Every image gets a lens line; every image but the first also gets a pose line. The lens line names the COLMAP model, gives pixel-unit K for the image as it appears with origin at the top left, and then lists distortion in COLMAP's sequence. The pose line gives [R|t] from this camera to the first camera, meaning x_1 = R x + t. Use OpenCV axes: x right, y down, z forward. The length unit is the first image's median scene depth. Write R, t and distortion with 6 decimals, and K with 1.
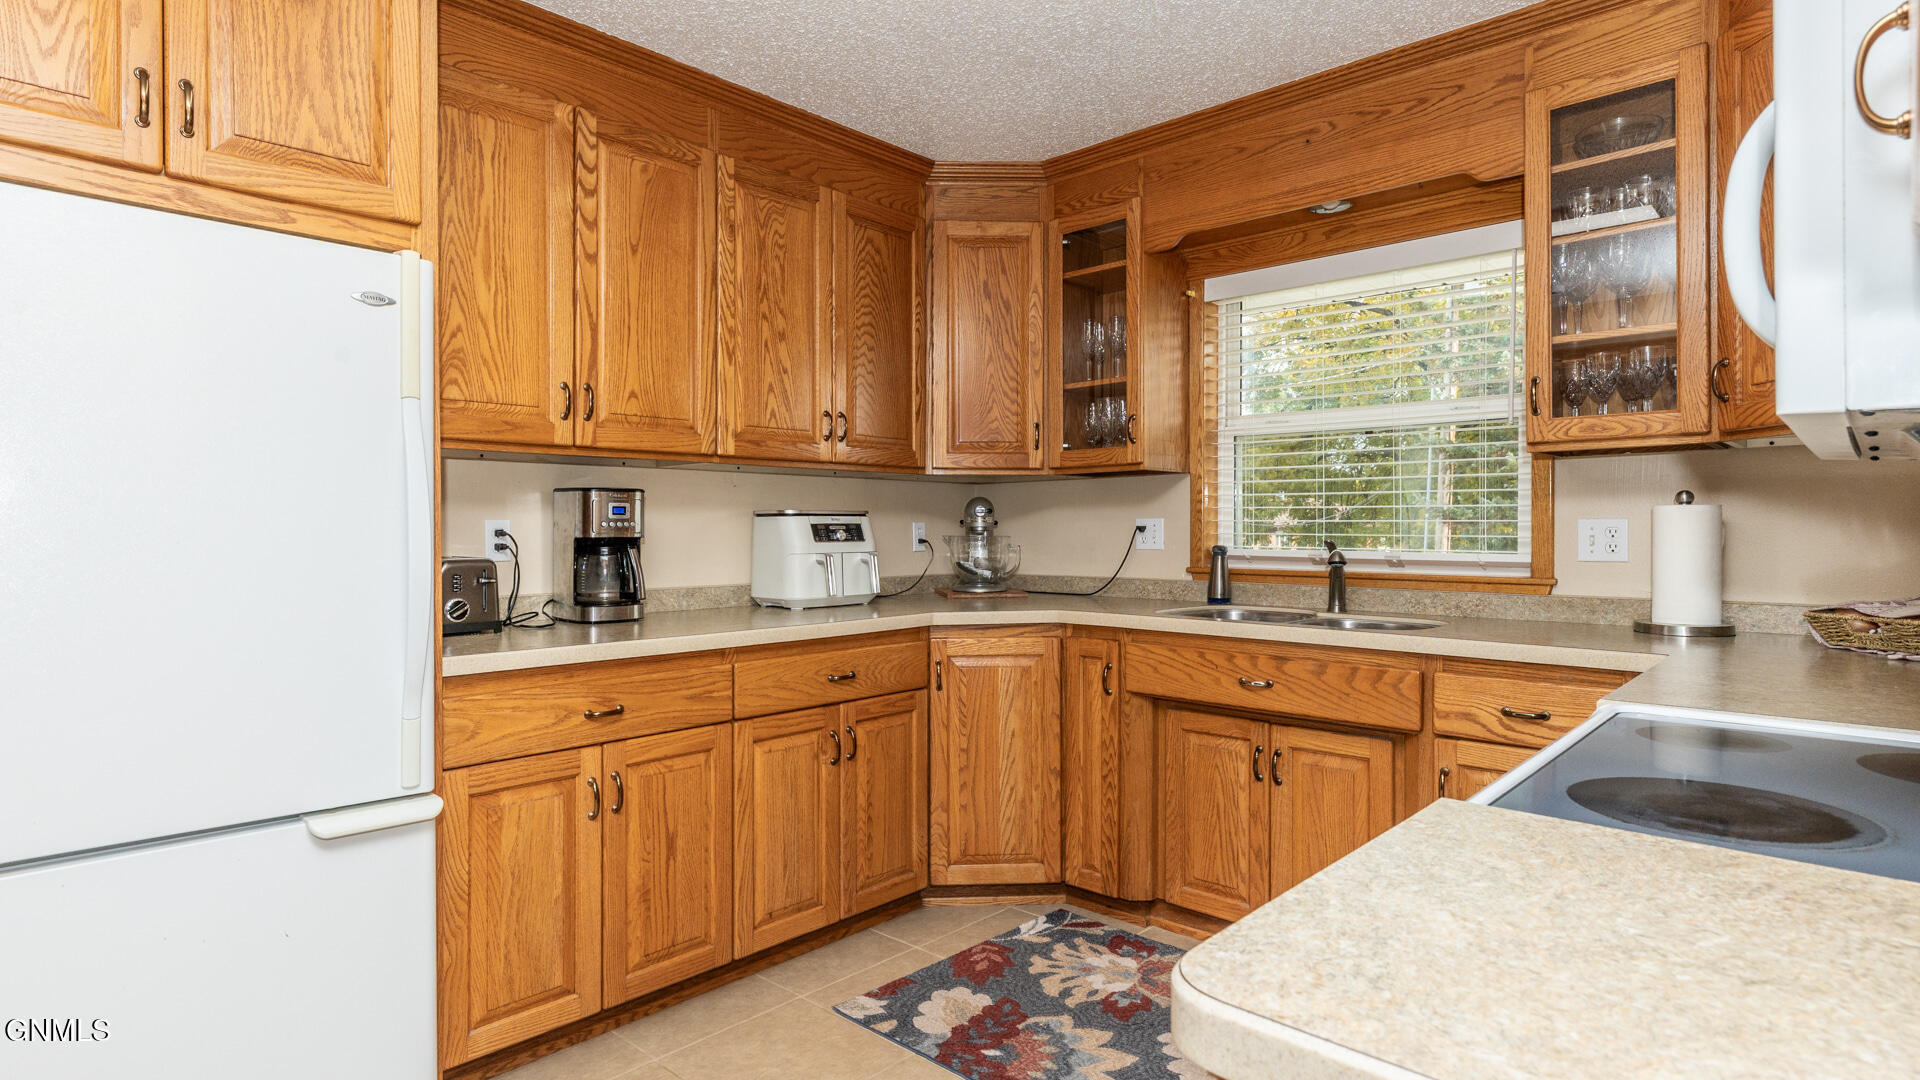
lens RADIAL K [[1018.5, 0, 957.3], [0, 1018.5, 532.6], [0, 0, 1]] dist [-0.001120, -0.000716]
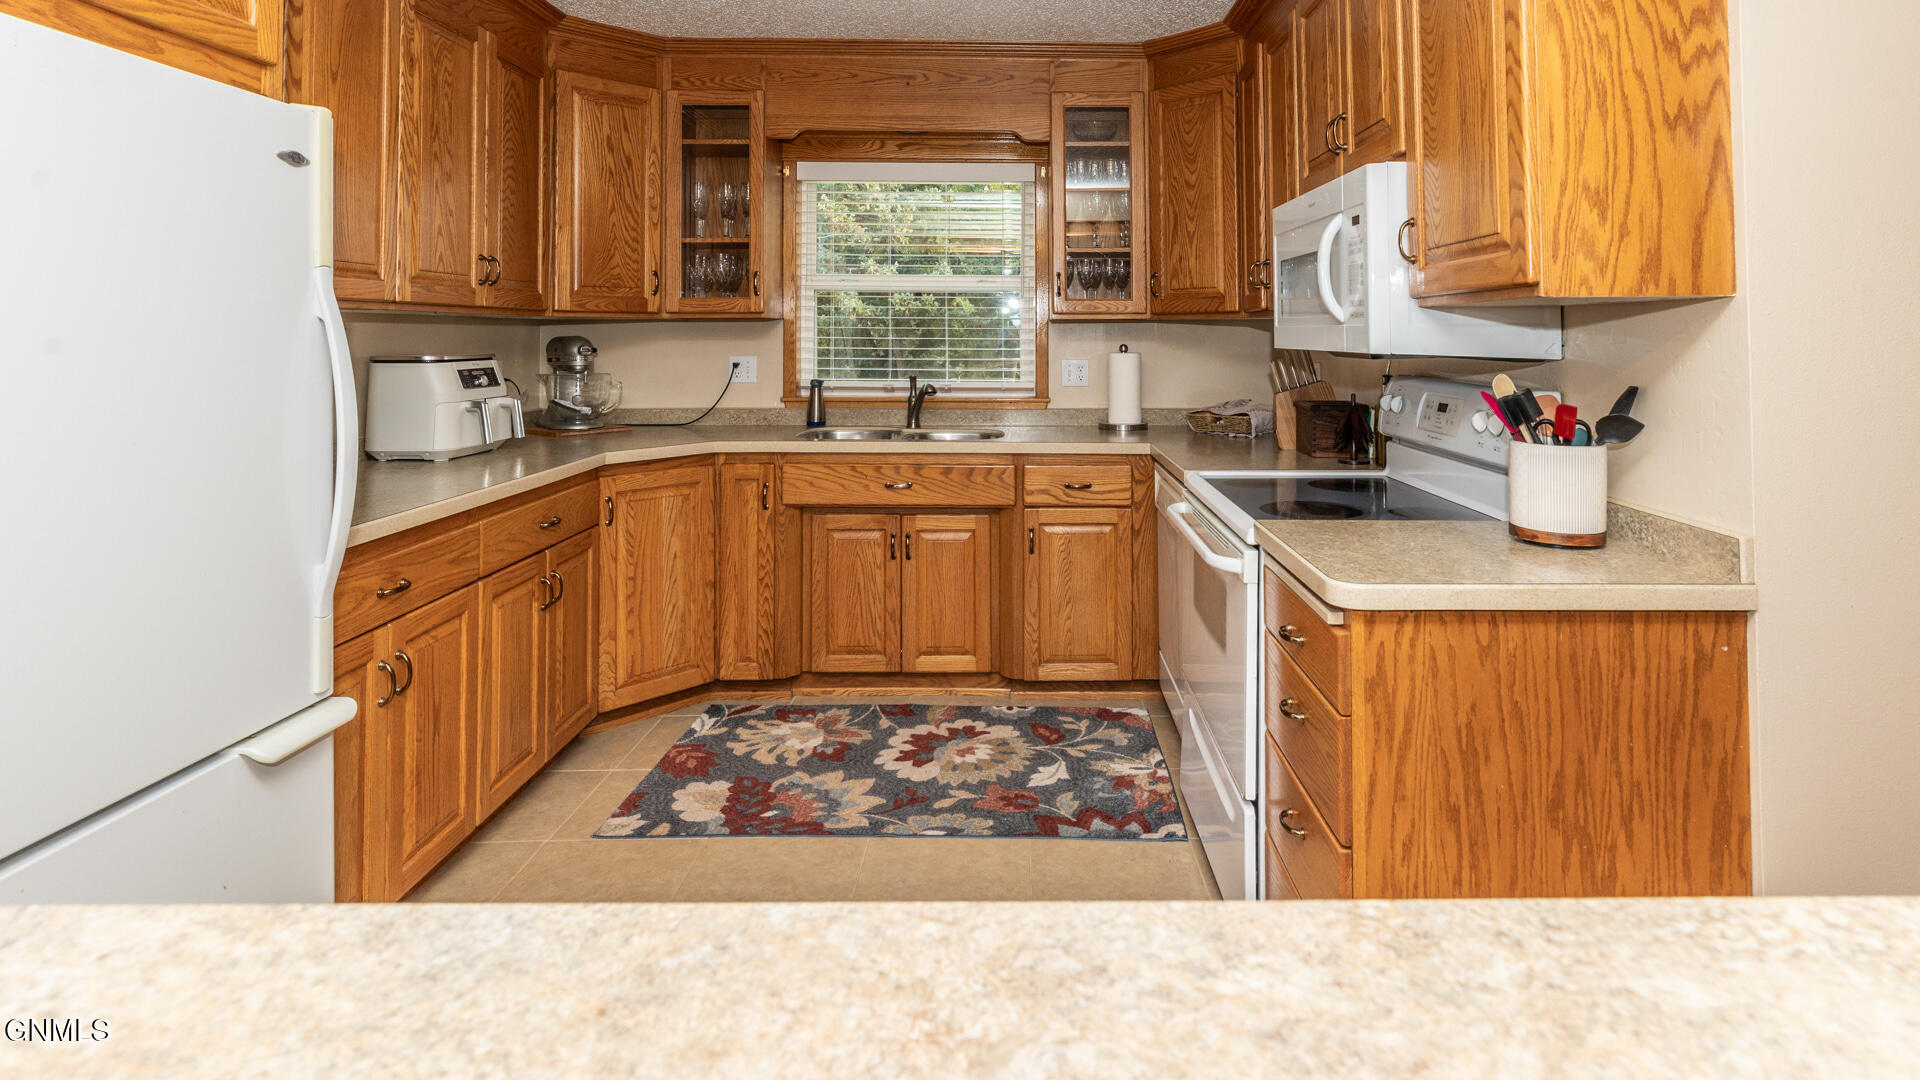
lens RADIAL K [[1018.5, 0, 1033.5], [0, 1018.5, 295.7], [0, 0, 1]] dist [-0.001120, -0.000716]
pose [[0.701499, 0.027285, 0.712148, -0.509420], [-0.001237, 0.999312, -0.037069, -0.049804], [-0.712670, 0.025123, 0.701050, -0.072624]]
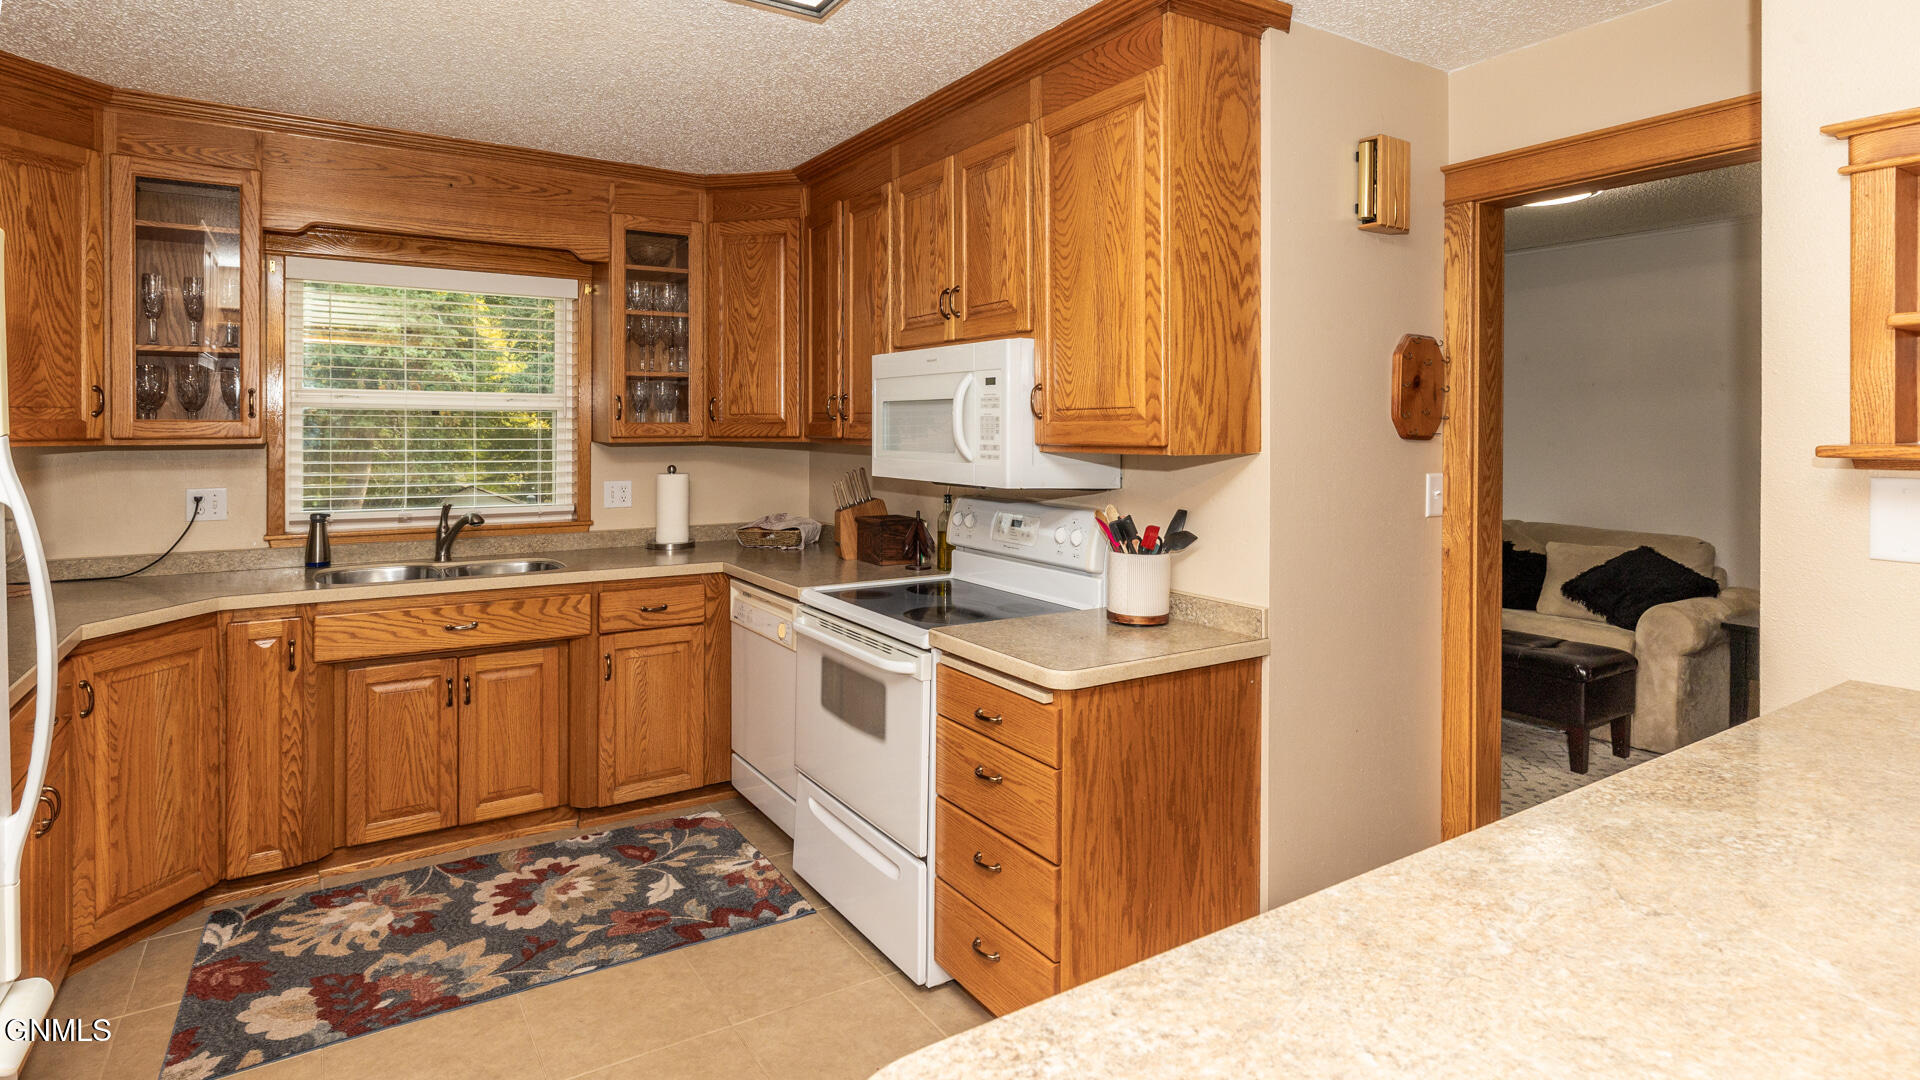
lens RADIAL K [[1018.5, 0, 970.0], [0, 1018.5, 410.9], [0, 0, 1]] dist [-0.001120, -0.000716]
pose [[0.196582, 0.012058, 0.980413, -0.755514], [-0.006561, 0.999918, -0.010983, -0.099888], [-0.980465, -0.004274, 0.196645, 0.133113]]
